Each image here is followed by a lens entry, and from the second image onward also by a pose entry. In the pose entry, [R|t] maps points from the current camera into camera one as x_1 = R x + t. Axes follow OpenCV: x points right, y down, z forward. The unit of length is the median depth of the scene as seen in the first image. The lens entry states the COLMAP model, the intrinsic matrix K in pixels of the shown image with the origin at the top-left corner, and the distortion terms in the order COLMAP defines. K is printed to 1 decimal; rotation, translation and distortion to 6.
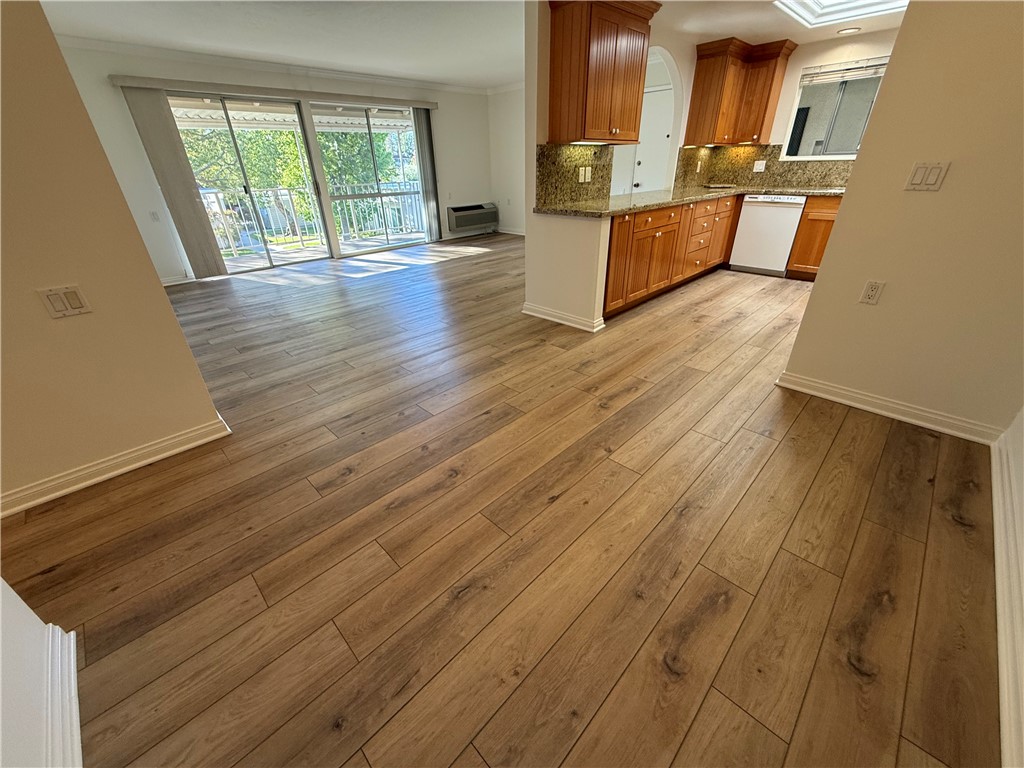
lens RADIAL K [[407.3, 0, 510.9], [0, 407.3, 384.0], [0, 0, 1]] dist [0.000182, -0.000003]
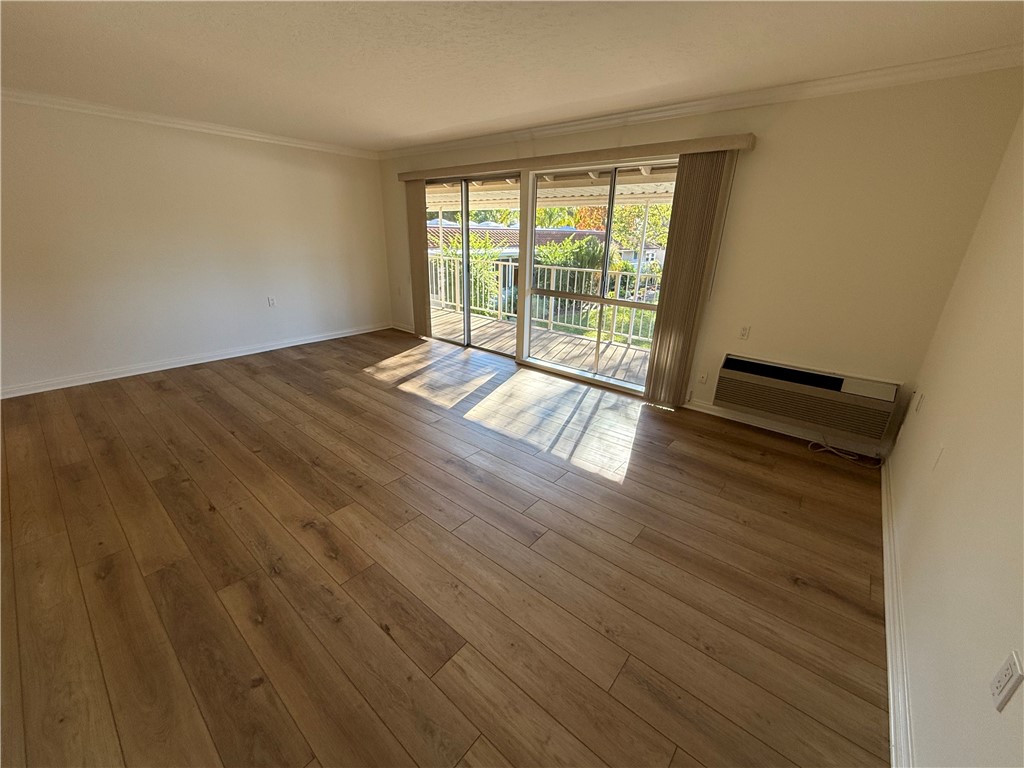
lens RADIAL K [[407.3, 0, 510.9], [0, 407.3, 384.0], [0, 0, 1]] dist [0.000182, -0.000003]
pose [[0.082953, 0.374200, -0.923630, 0.436849], [-0.497429, 0.818656, 0.286996, -0.724520], [0.863530, 0.435633, 0.254048, 1.205175]]
